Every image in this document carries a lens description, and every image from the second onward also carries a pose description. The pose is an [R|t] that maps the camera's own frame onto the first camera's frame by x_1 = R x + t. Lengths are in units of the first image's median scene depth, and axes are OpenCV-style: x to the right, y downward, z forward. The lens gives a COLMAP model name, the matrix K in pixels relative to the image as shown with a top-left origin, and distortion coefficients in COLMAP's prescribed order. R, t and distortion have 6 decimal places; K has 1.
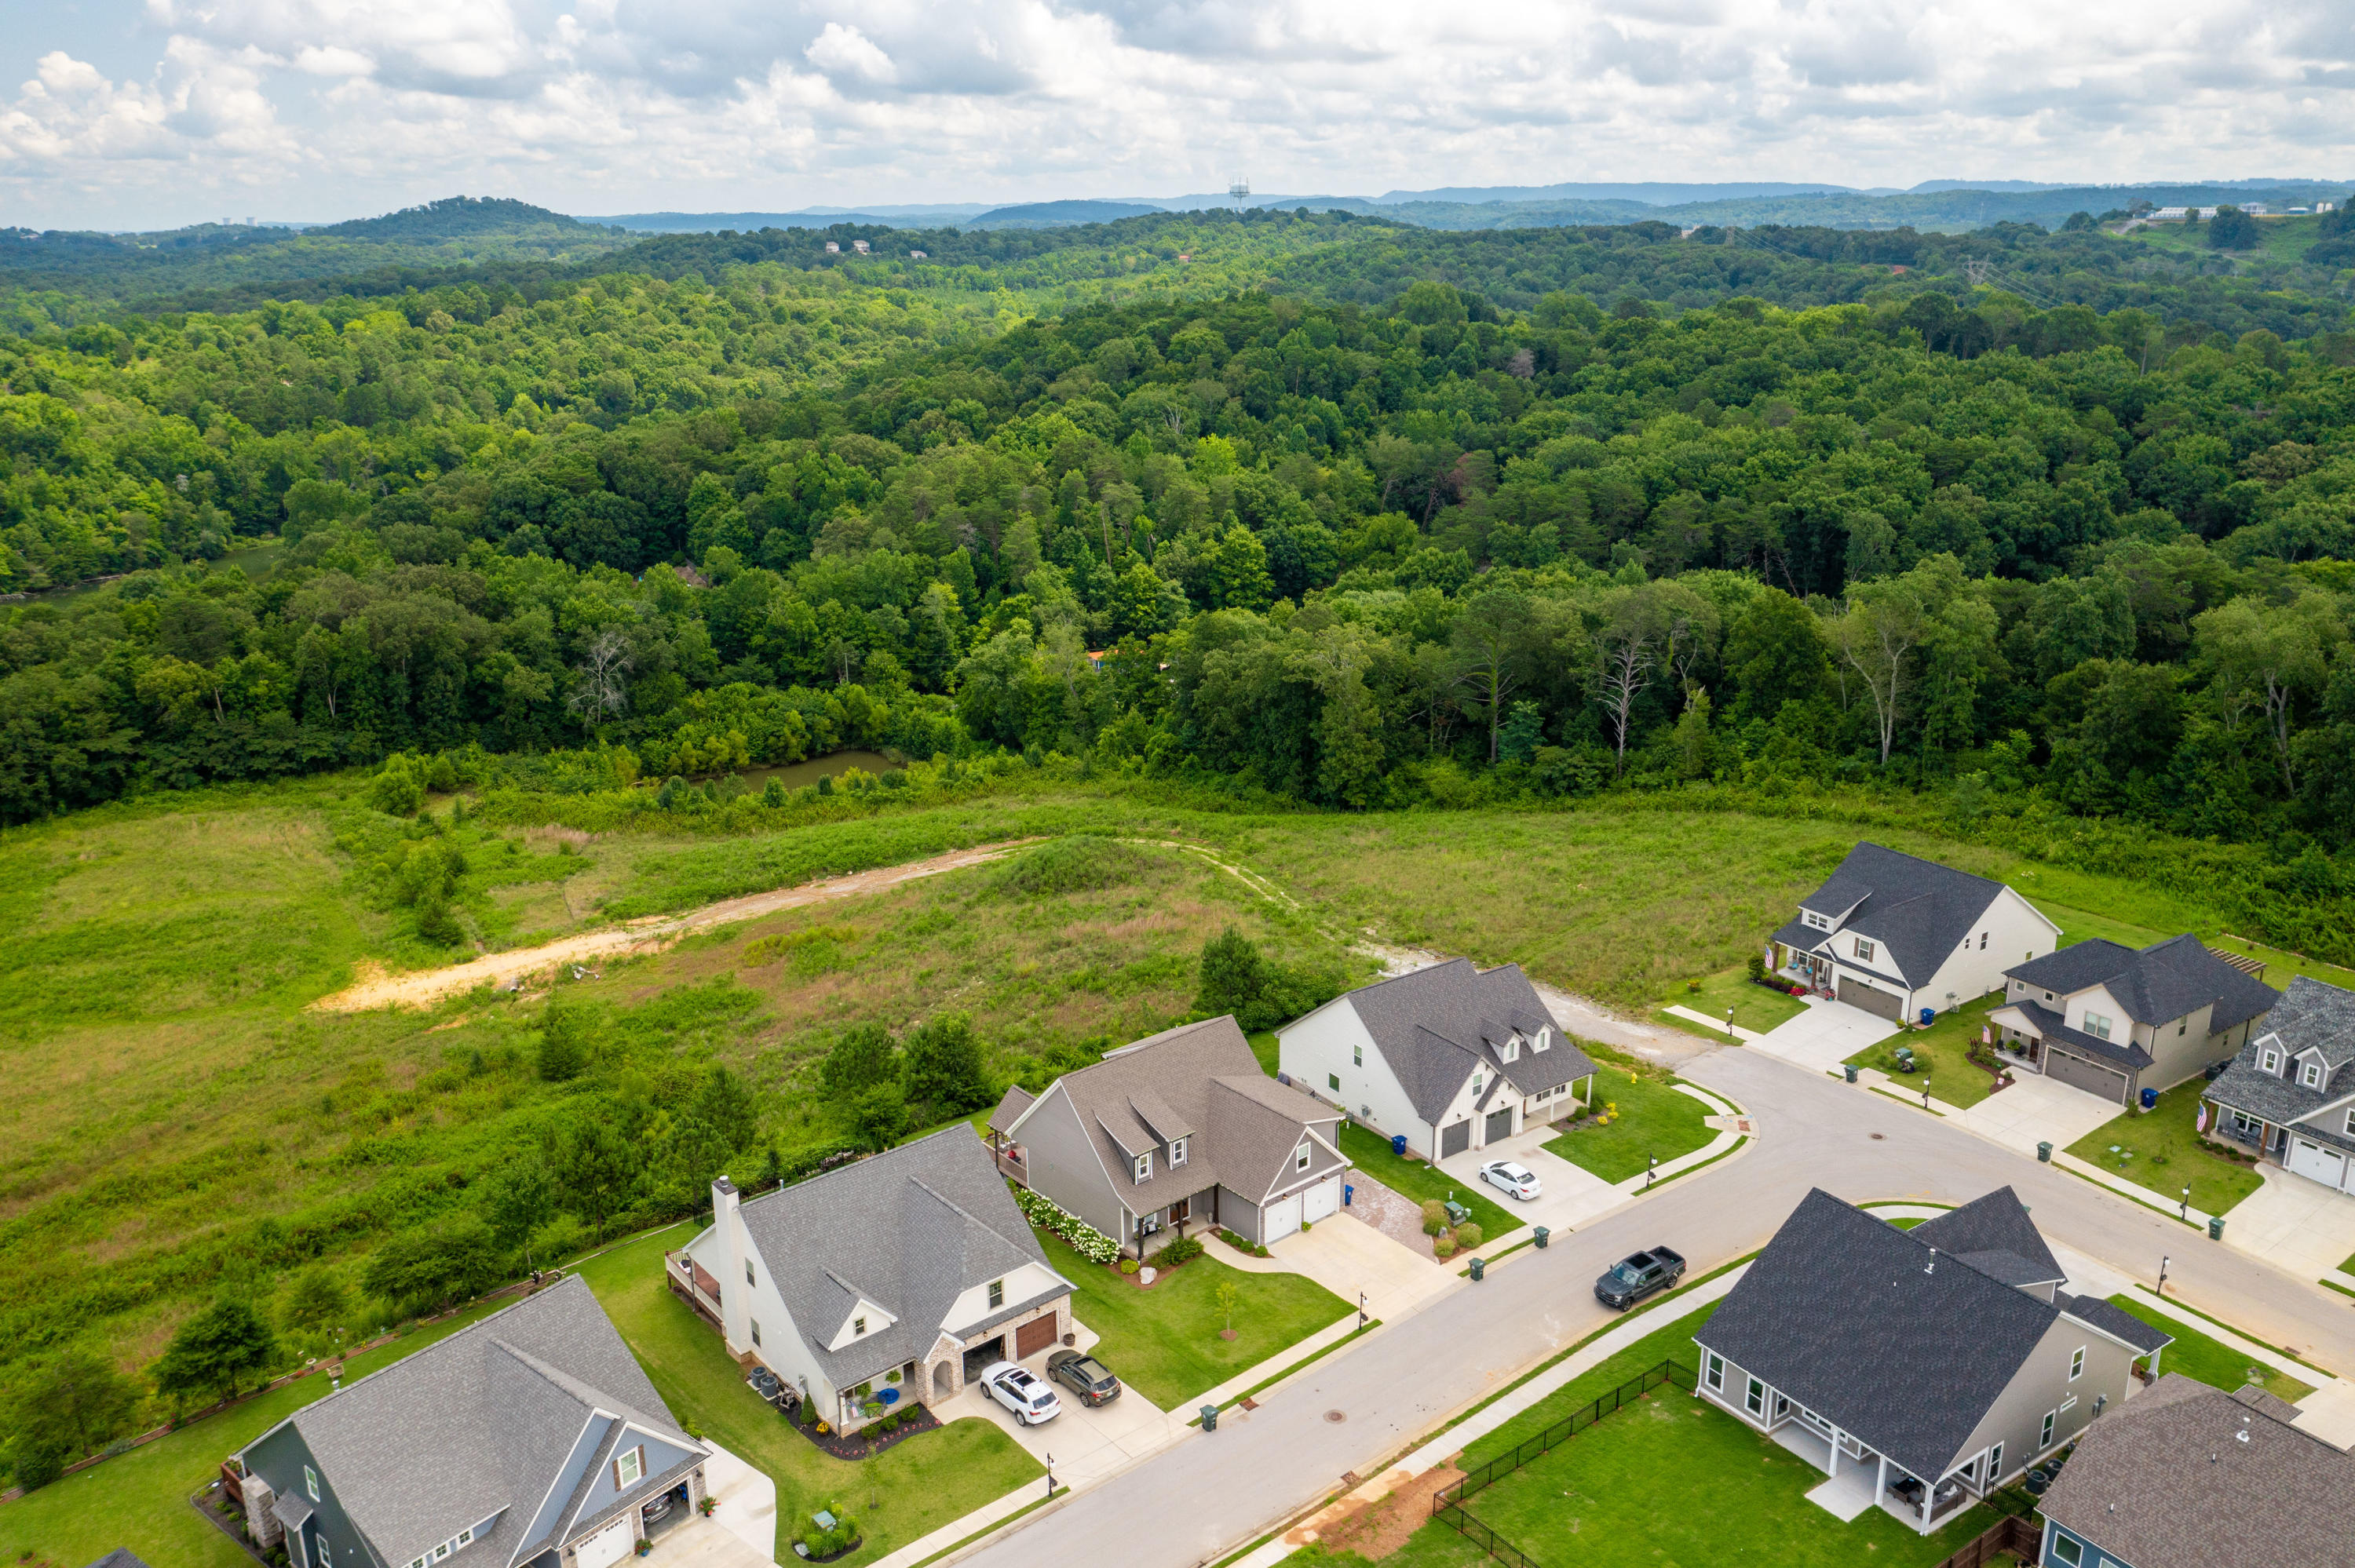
lens RADIAL K [[1889.9, 0, 1149.8], [0, 1889.9, 777.8], [0, 0, 1]] dist [-0.012553, -0.000516]
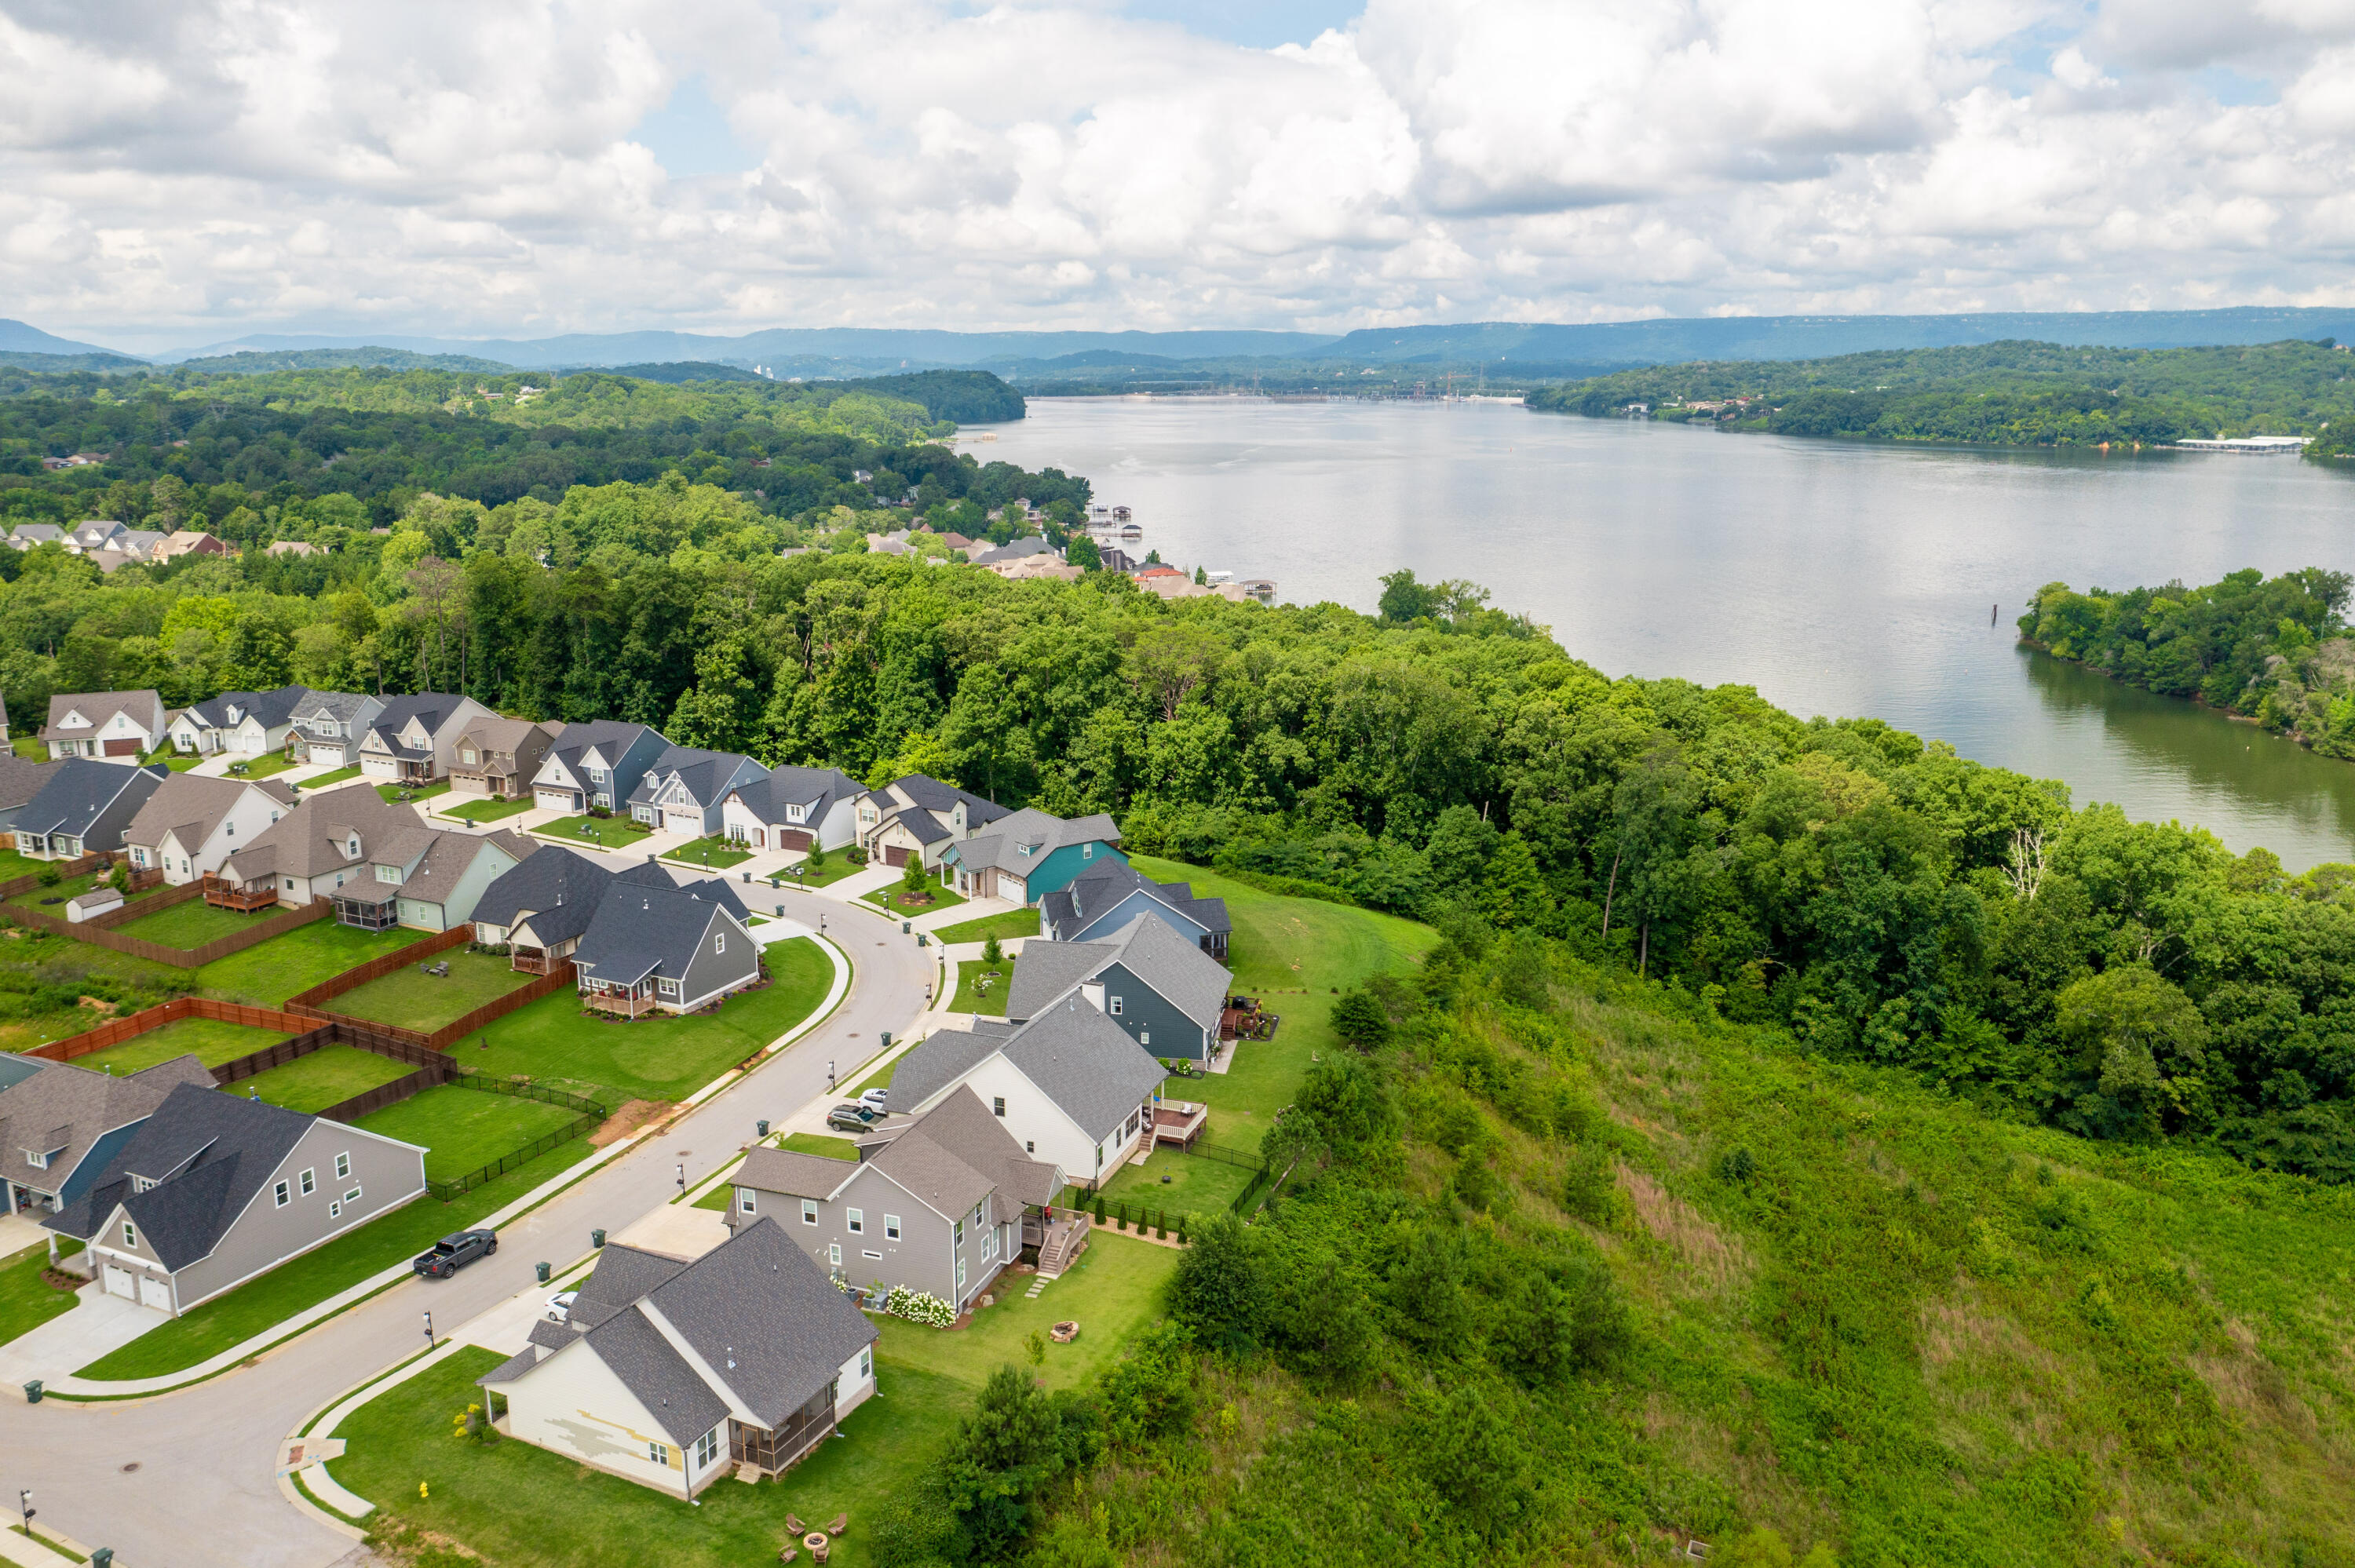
lens RADIAL K [[1871.5, 0, 1192.3], [0, 1871.5, 777.9], [0, 0, 1]] dist [-0.014957, 0.003795]
pose [[-0.859381, 0.128407, -0.494950, 0.154257], [-0.140708, 0.871201, 0.470330, -0.230864], [0.491595, 0.473836, -0.730626, 0.740686]]
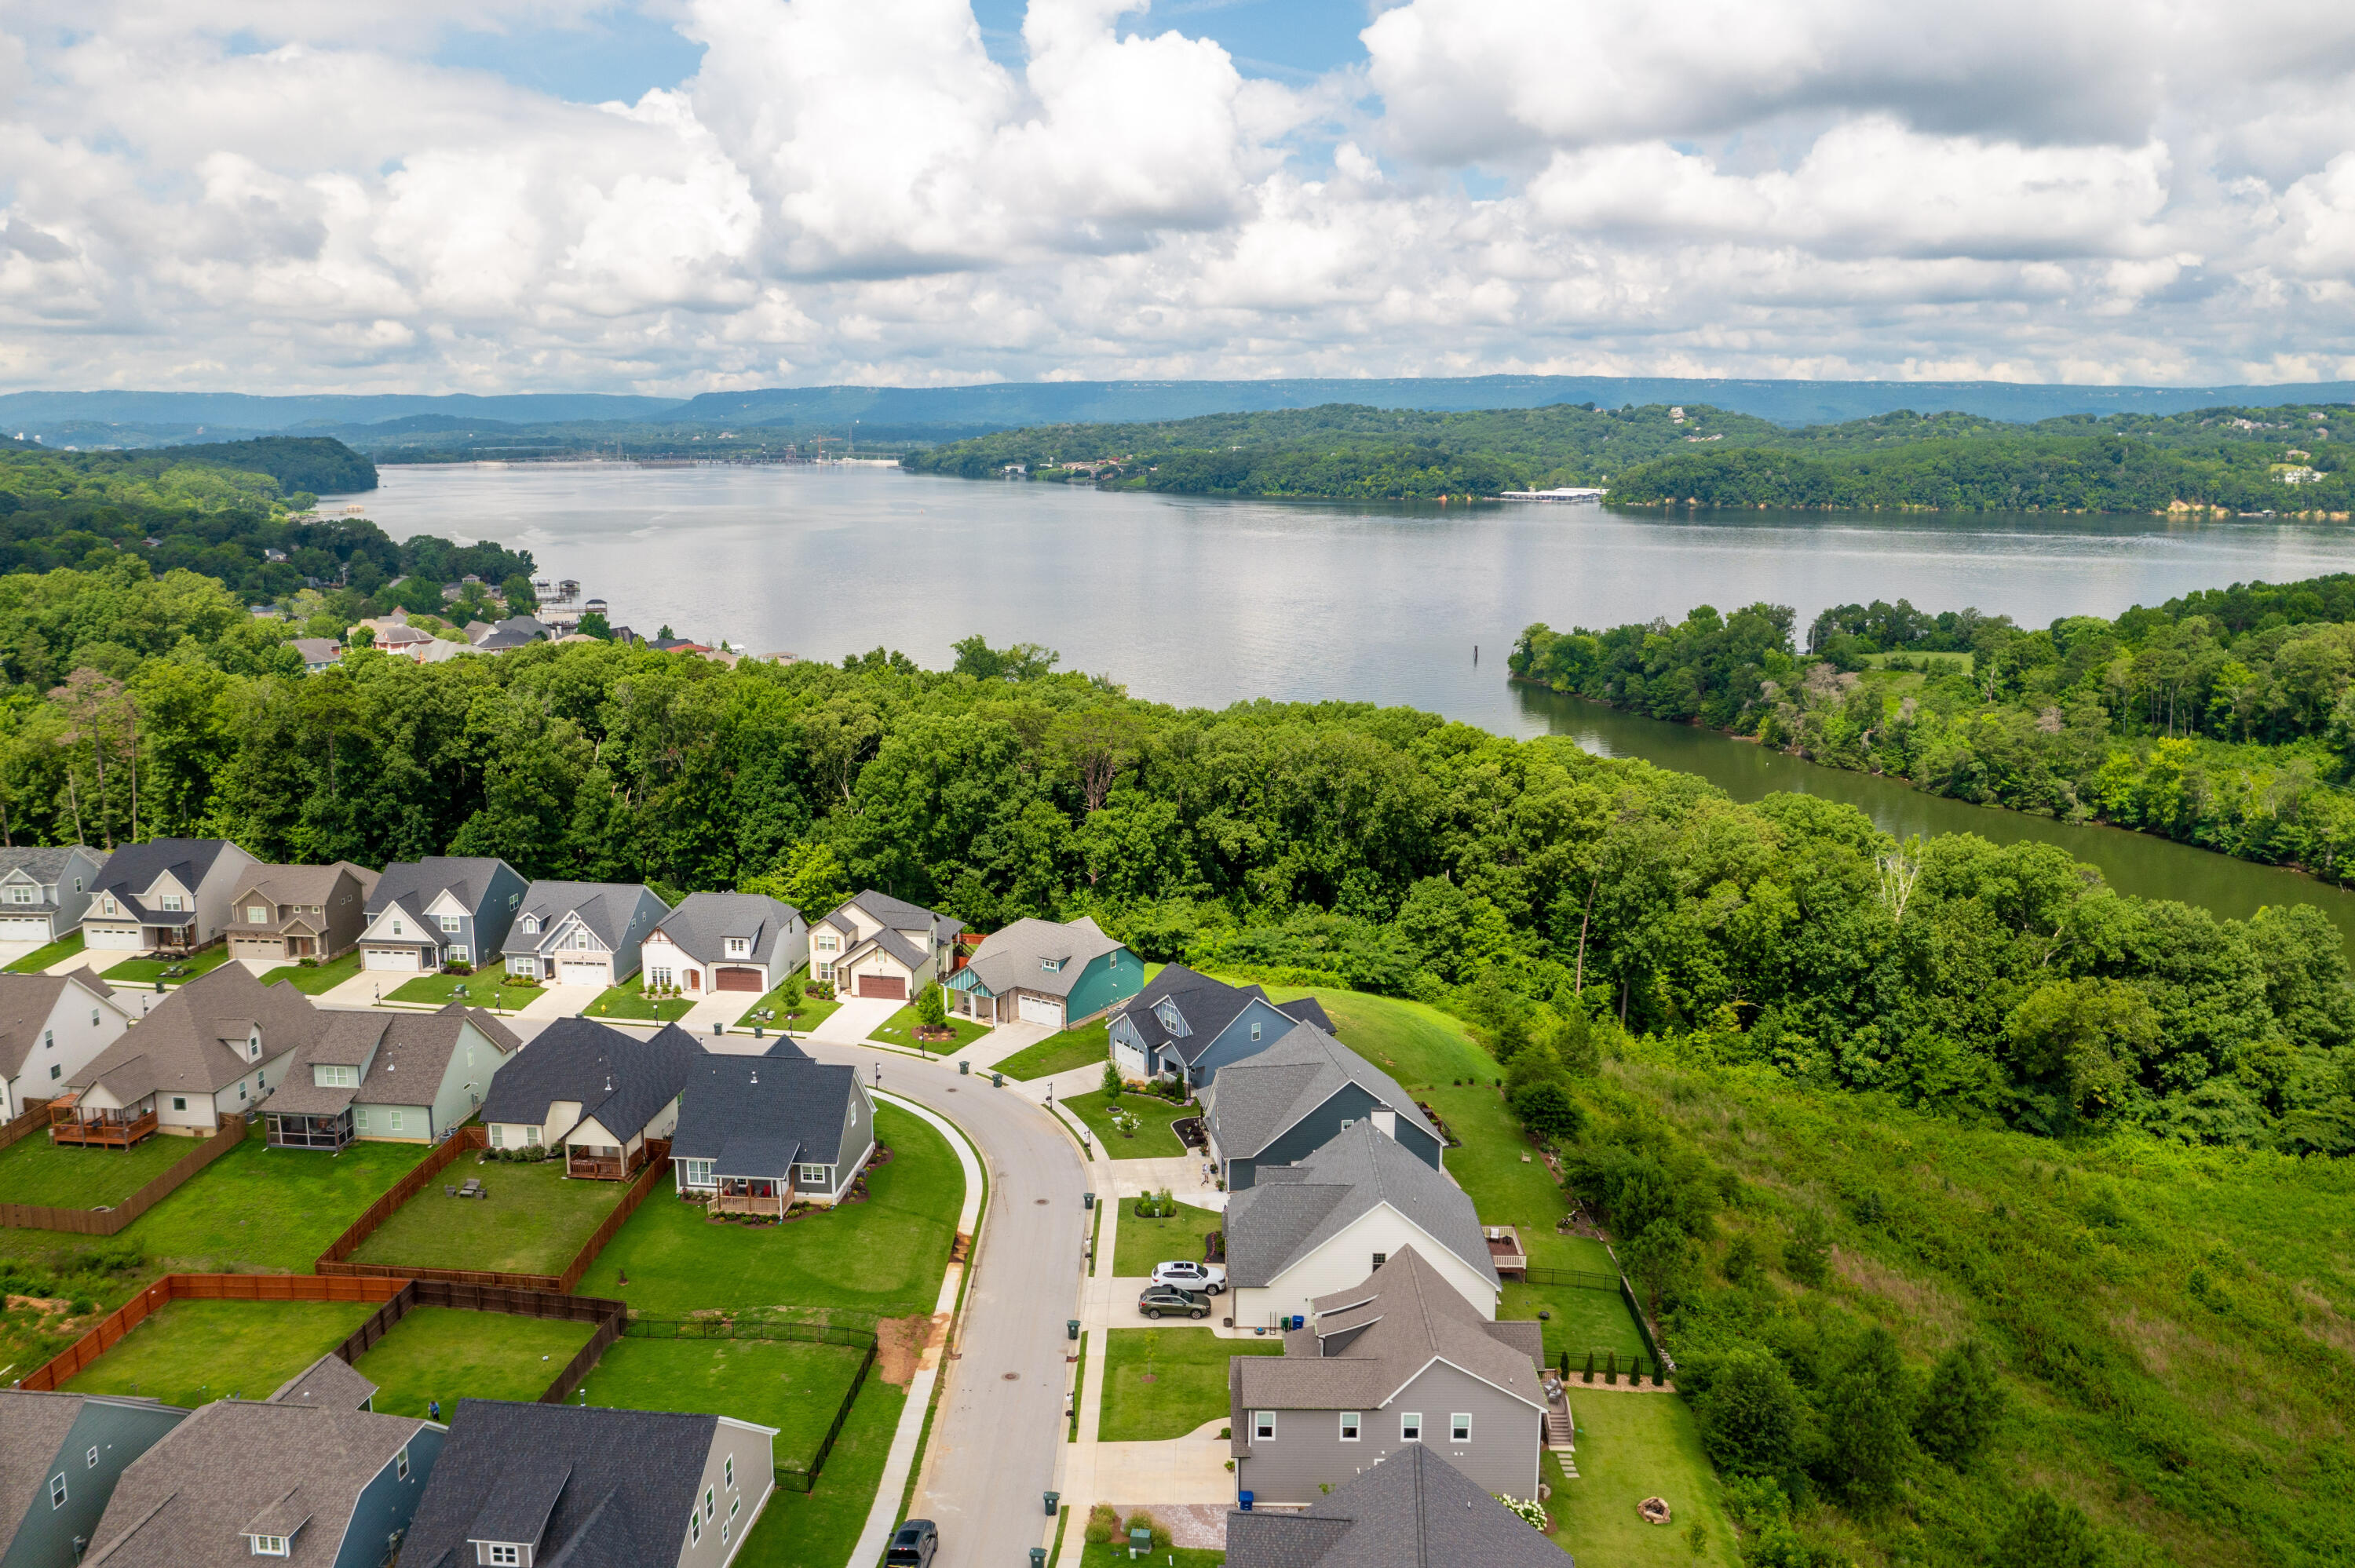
lens RADIAL K [[1857.3, 0, 1177.5], [0, 1857.3, 784.0], [0, 0, 1]] dist [-0.012053, 0.004427]
pose [[-0.639504, 0.164817, -0.750912, 0.303785], [-0.220929, 0.896149, 0.384847, -0.172906], [0.736359, 0.412010, -0.536678, 0.546842]]
